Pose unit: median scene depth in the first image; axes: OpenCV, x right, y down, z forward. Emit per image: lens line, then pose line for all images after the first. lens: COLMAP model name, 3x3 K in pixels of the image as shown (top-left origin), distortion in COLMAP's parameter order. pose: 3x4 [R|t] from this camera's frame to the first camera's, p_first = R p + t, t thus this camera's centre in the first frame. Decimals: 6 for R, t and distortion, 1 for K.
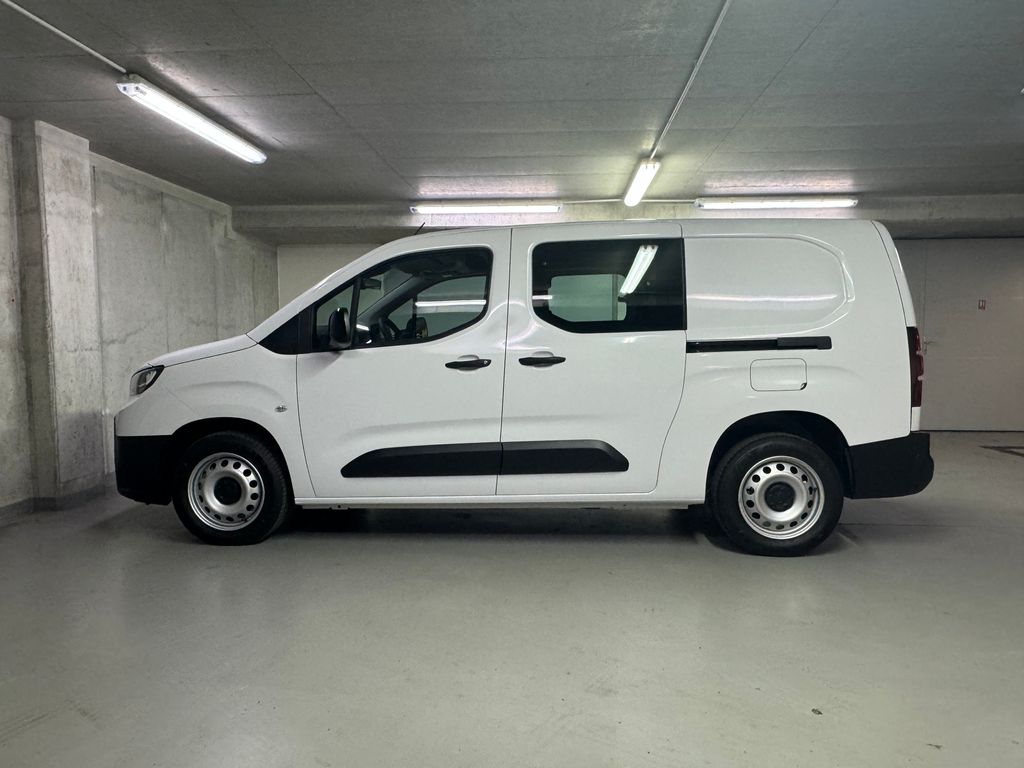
lens RADIAL K [[710.2, 0, 535.1], [0, 710.2, 410.8], [0, 0, 1]] dist [0.012838, 0.005017]
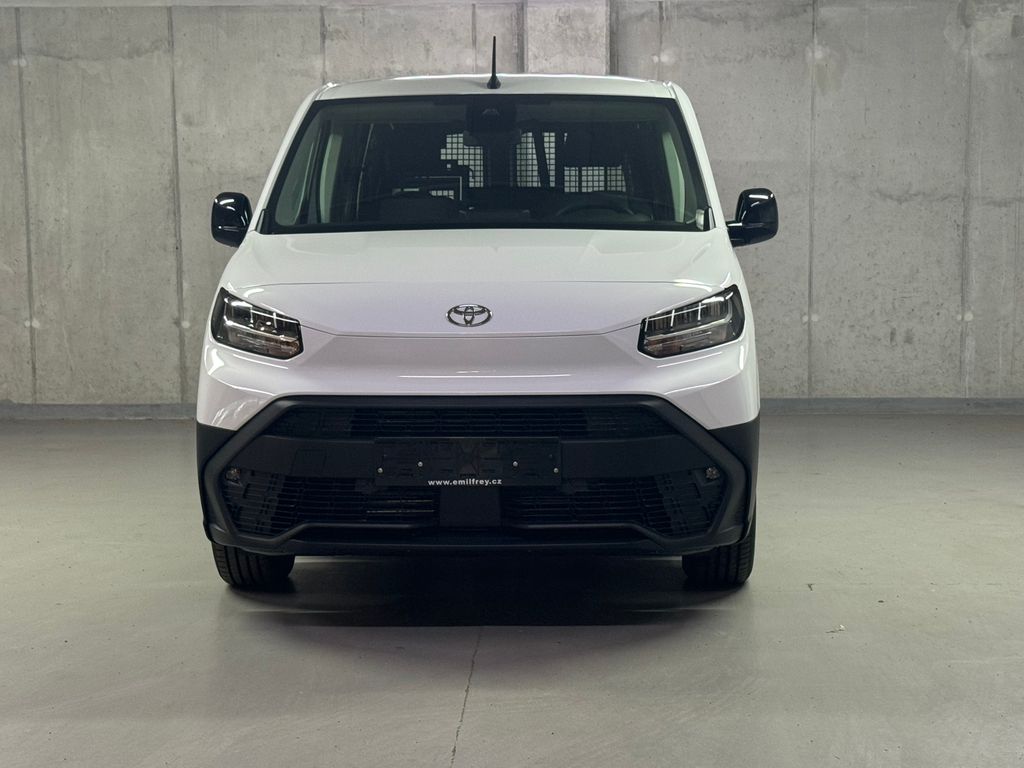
lens RADIAL K [[1797.9, 0, 513.0], [0, 1797.9, 385.4], [0, 0, 1]] dist [0.139172, 0.000000]
pose [[0.018654, 0.126314, -0.991815, 1.299573], [-0.094297, 0.987788, 0.124028, -0.152889], [0.995369, 0.091212, 0.030337, 0.783539]]
